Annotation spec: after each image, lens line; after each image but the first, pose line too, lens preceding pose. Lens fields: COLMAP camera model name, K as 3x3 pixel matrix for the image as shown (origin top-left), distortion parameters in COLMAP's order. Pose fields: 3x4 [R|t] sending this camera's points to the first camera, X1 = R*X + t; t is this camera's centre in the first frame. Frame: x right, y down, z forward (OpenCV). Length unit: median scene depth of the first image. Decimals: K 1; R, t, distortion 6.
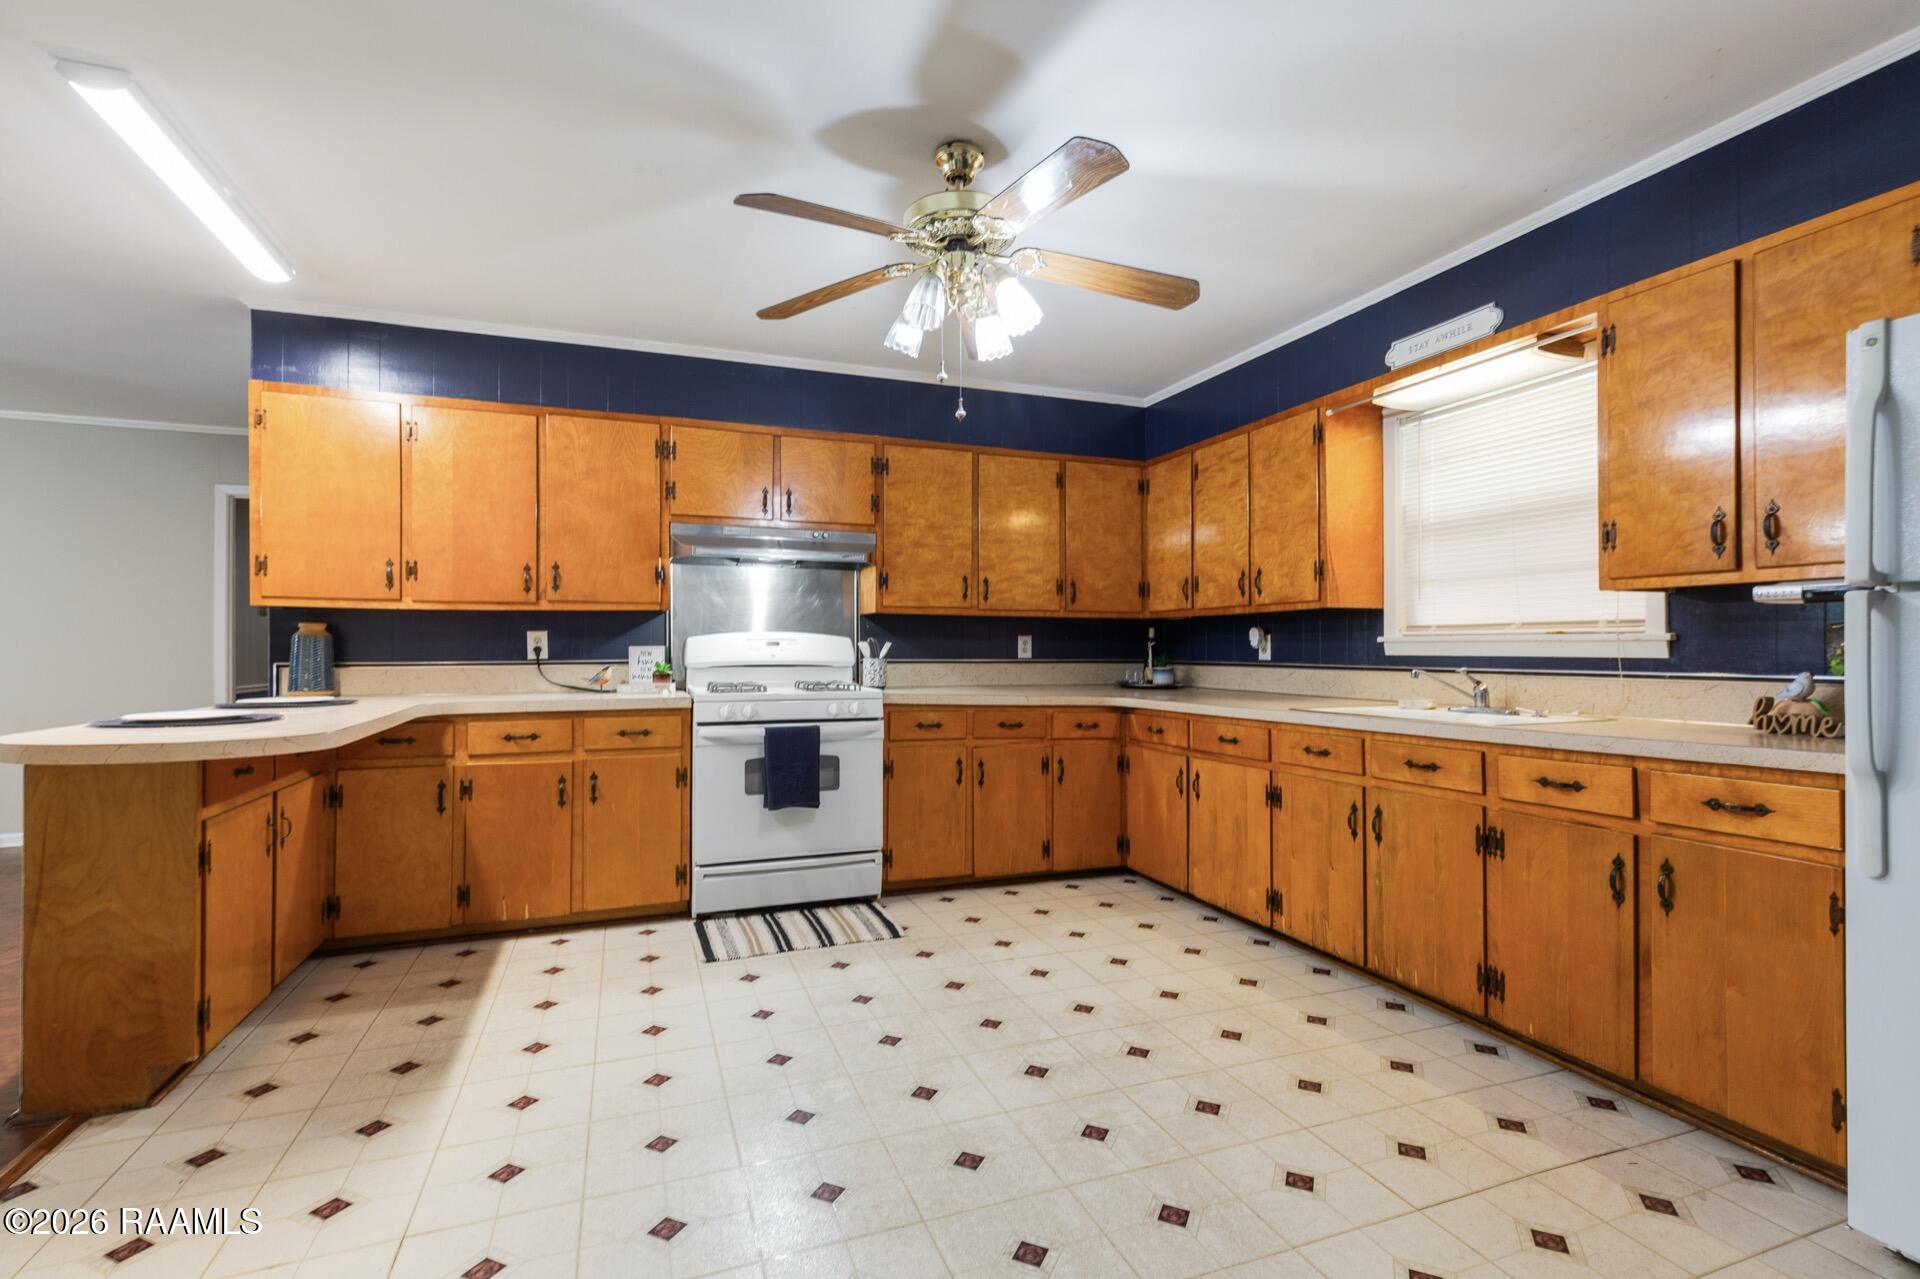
lens RADIAL K [[877.8, 0, 960.0], [0, 877.8, 639.5], [0, 0, 1]] dist [0.007149, 0.000062]
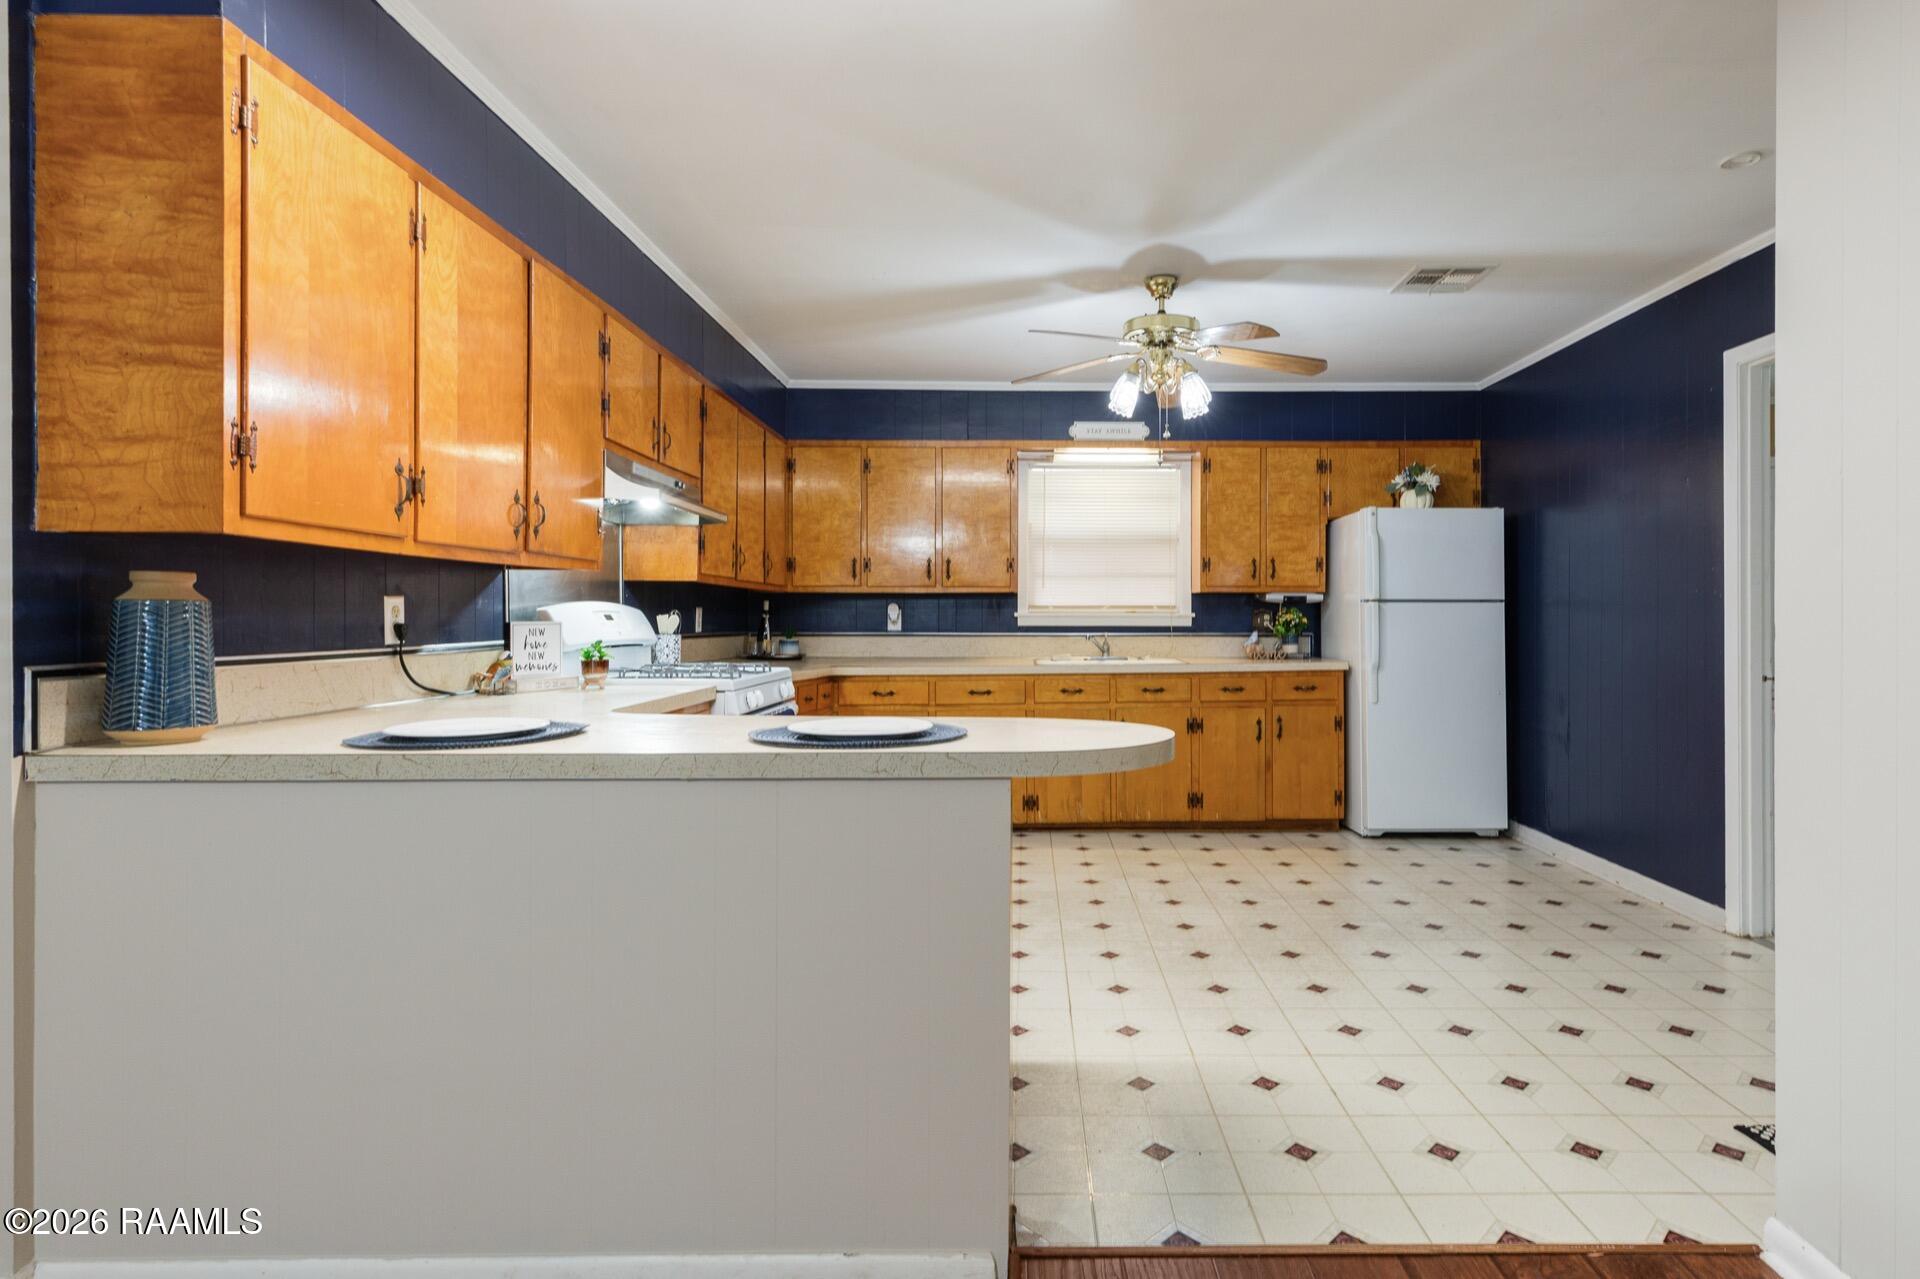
lens RADIAL K [[1120.2, 0, 960.7], [0, 1120.2, 598.0], [0, 0, 1]] dist [-0.001955, -0.000138]
pose [[0.328006, 0.015134, 0.944554, -1.344216], [-0.011337, 0.999863, -0.012083, -0.004289], [-0.944607, -0.006745, 0.328133, 0.515842]]
